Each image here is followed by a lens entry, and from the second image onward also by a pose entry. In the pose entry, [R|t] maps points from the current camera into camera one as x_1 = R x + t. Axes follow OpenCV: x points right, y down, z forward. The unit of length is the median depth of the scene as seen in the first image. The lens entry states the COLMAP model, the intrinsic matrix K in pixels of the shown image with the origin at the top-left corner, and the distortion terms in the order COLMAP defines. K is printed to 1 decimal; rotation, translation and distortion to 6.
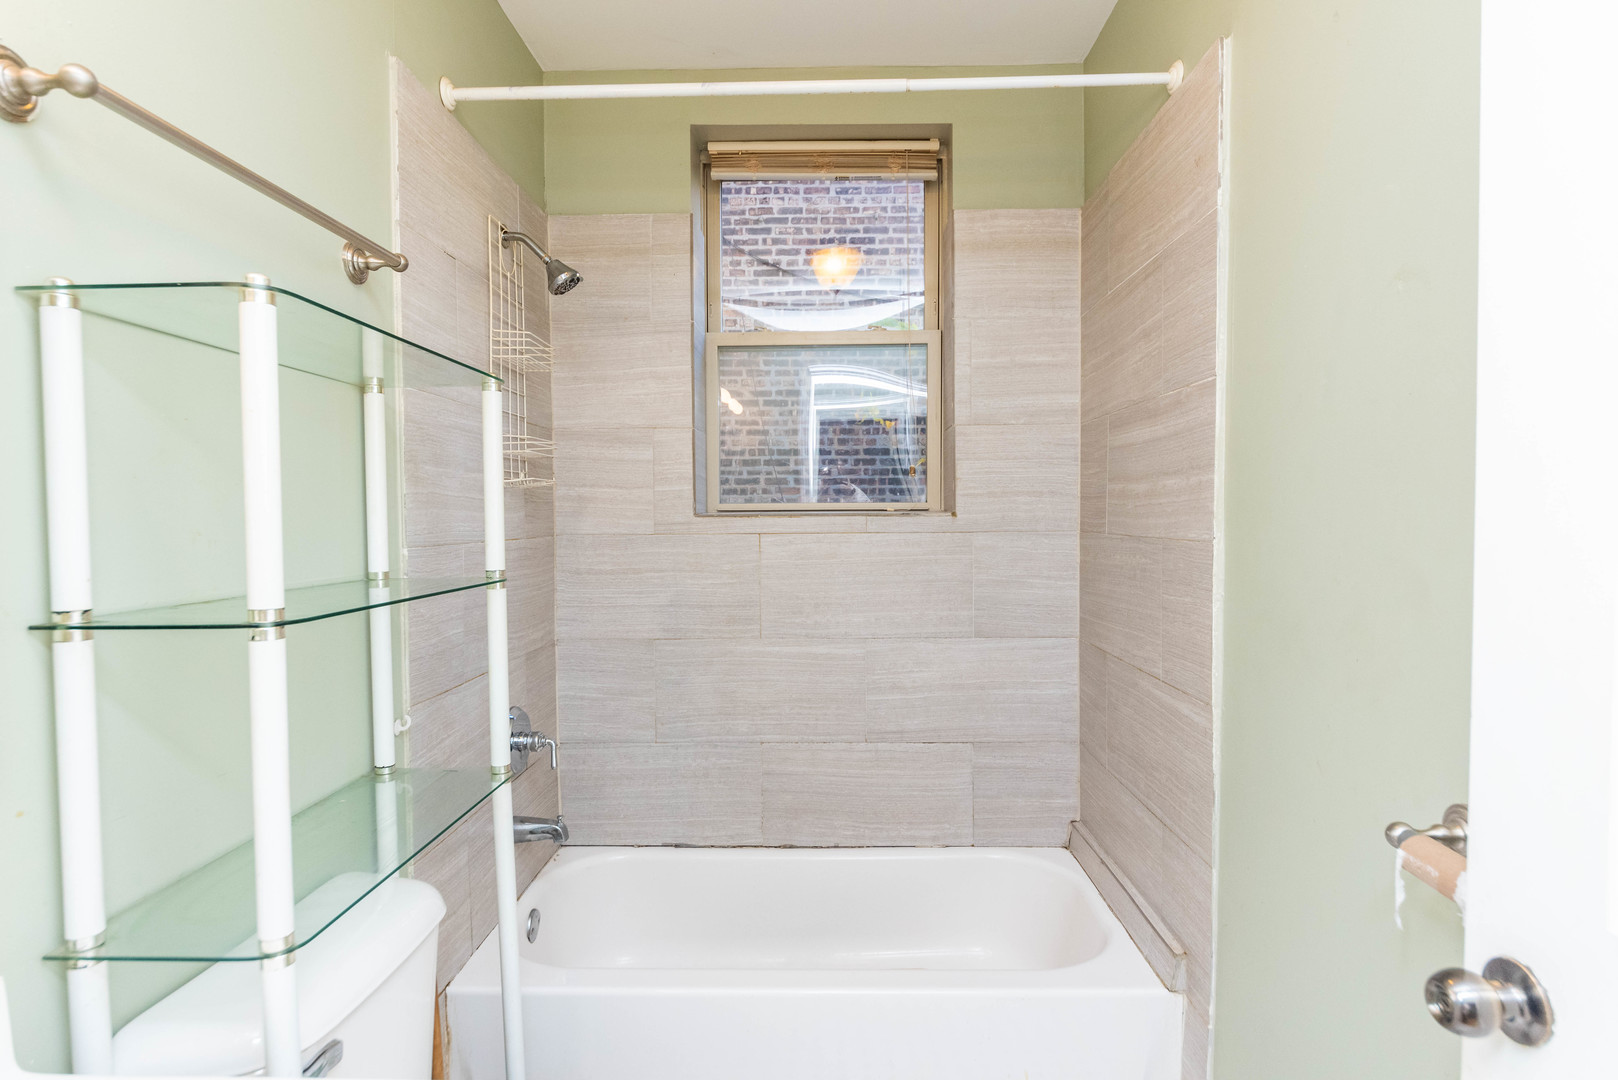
lens RADIAL K [[835.0, 0, 809.0], [0, 835.0, 540.0], [0, 0, 1]] dist [-0.001291, -0.001433]
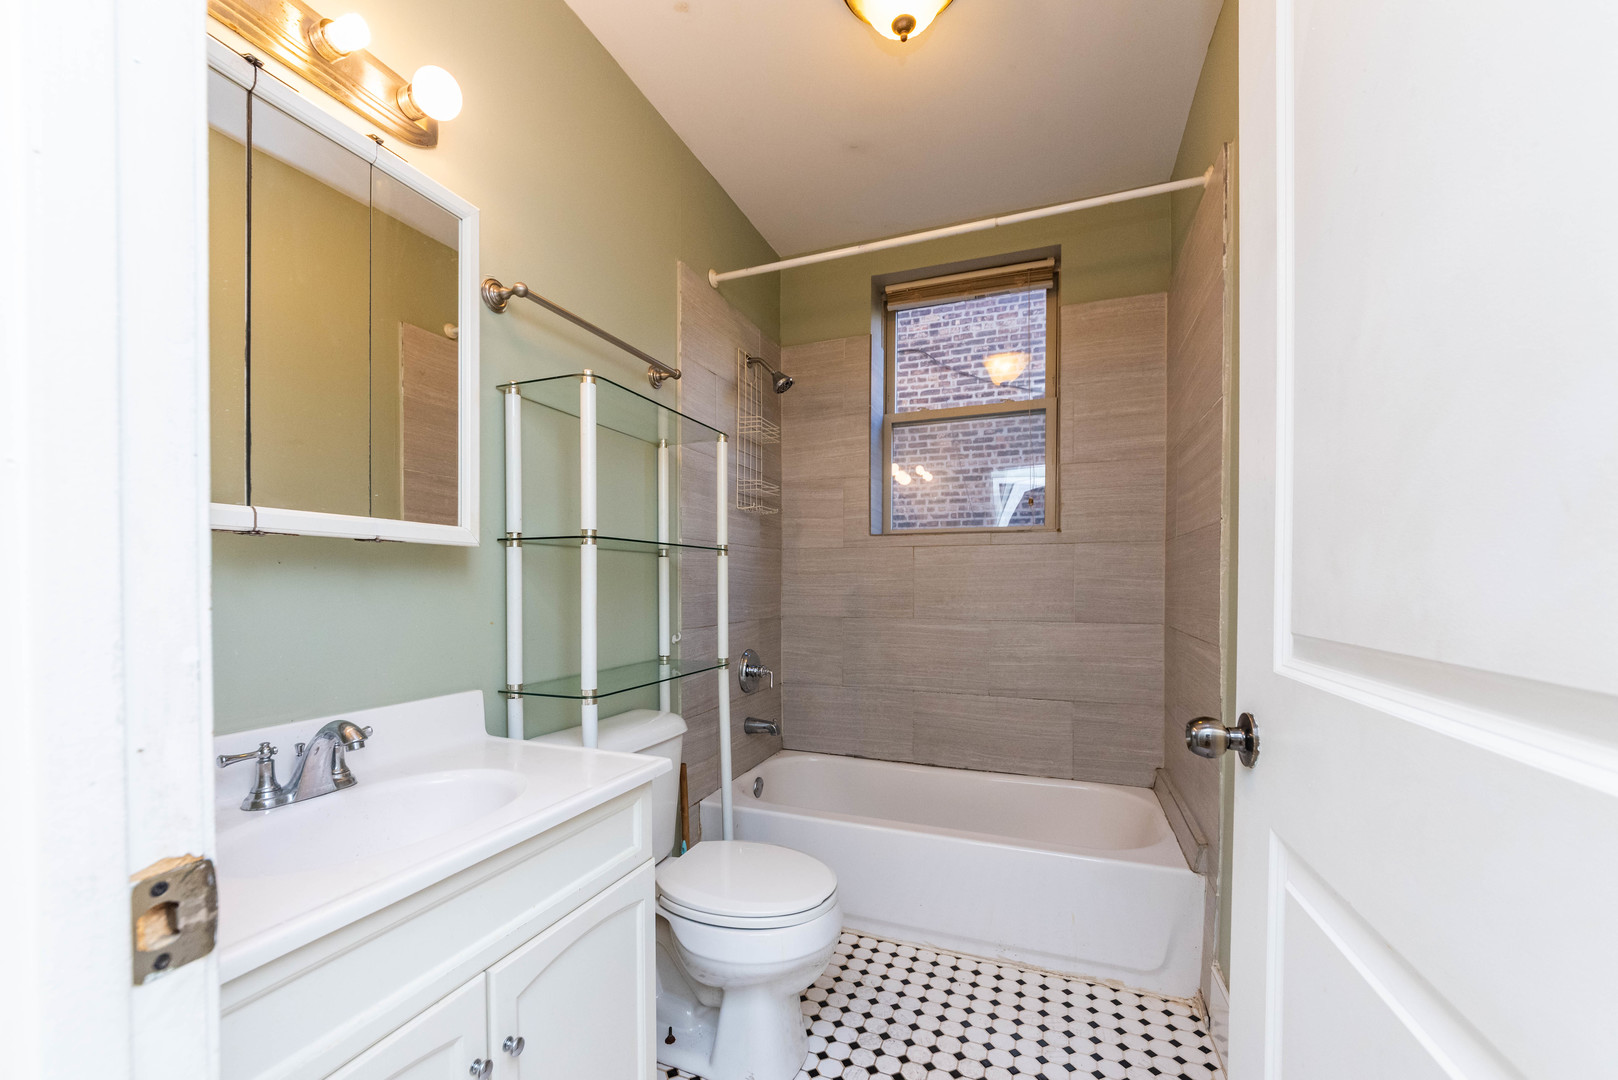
lens RADIAL K [[642.2, 0, 804.9], [0, 642.2, 584.5], [0, 0, 1]] dist [0.009146, -0.000102]
pose [[0.940261, 0.003325, -0.340437, 0.143442], [-0.013694, 0.999512, -0.028061, 0.092135], [0.340178, 0.031047, 0.939849, -0.112514]]
